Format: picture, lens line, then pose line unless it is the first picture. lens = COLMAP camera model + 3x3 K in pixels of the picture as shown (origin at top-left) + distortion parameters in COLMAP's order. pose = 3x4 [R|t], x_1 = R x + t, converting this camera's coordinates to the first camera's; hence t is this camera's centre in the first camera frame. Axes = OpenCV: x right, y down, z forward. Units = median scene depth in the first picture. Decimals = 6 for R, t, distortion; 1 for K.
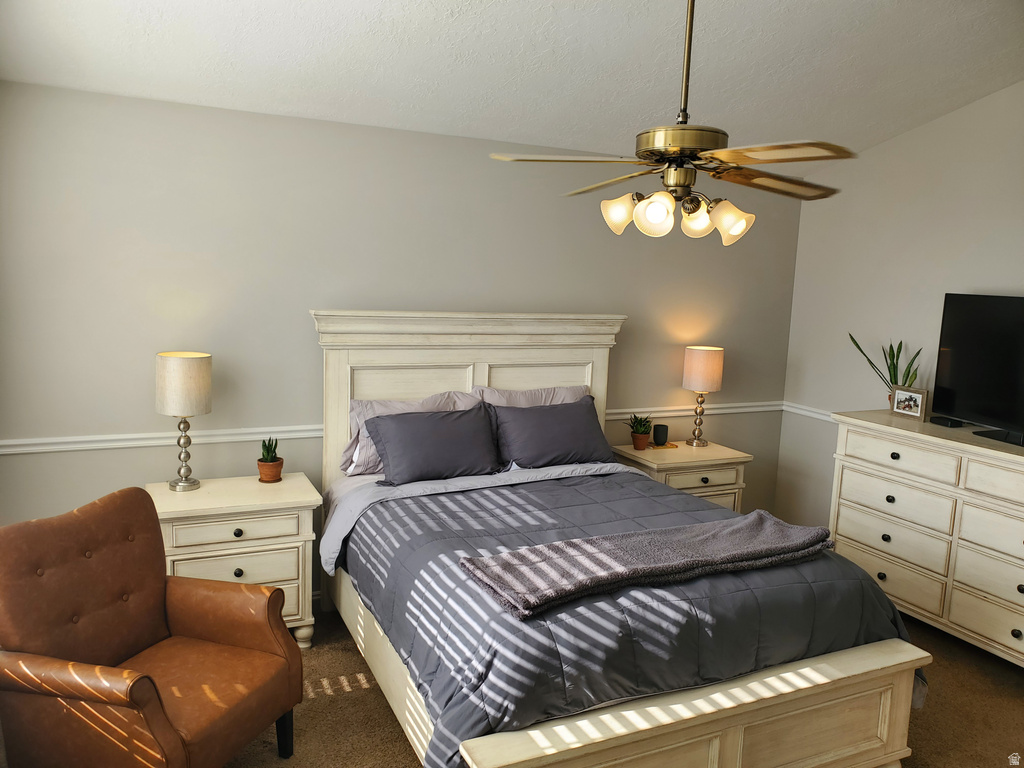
lens RADIAL K [[808.1, 0, 514.9], [0, 808.1, 393.0], [0, 0, 1]] dist [0.036021, 0.002480]
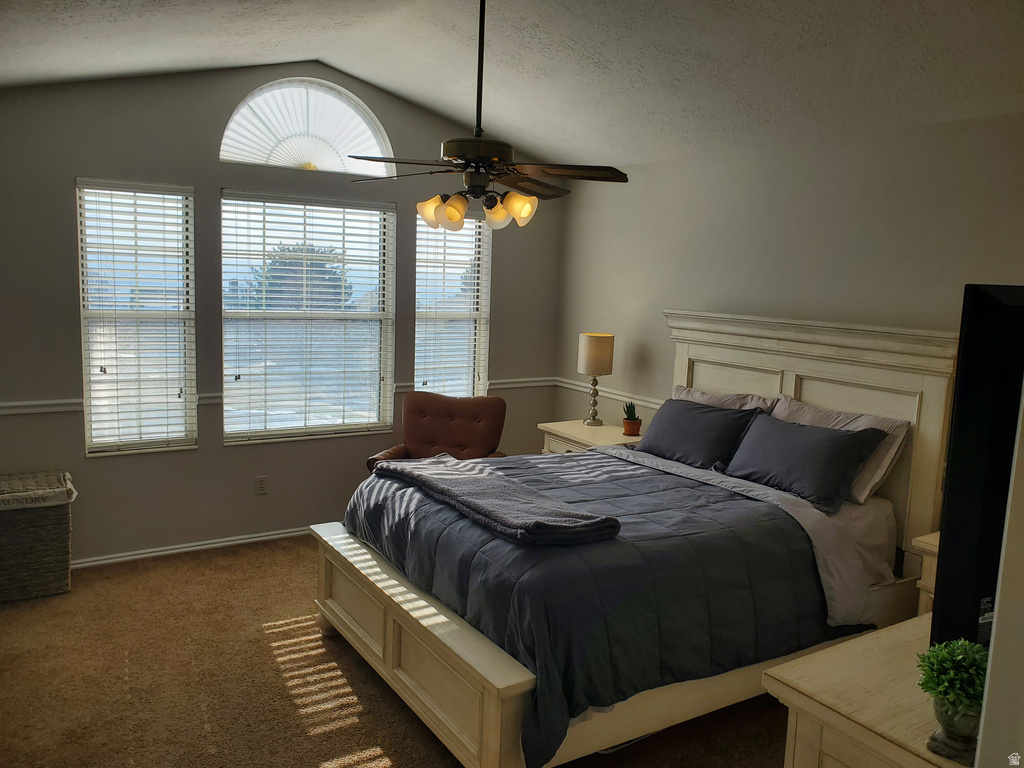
lens RADIAL K [[808.1, 0, 513.9], [0, 808.1, 377.9], [0, 0, 1]] dist [0.036021, 0.002480]
pose [[0.103098, 0.091837, -0.990423, 0.953641], [-0.188120, 0.979558, 0.071247, -0.040508], [0.976720, 0.178973, 0.118266, 0.628187]]
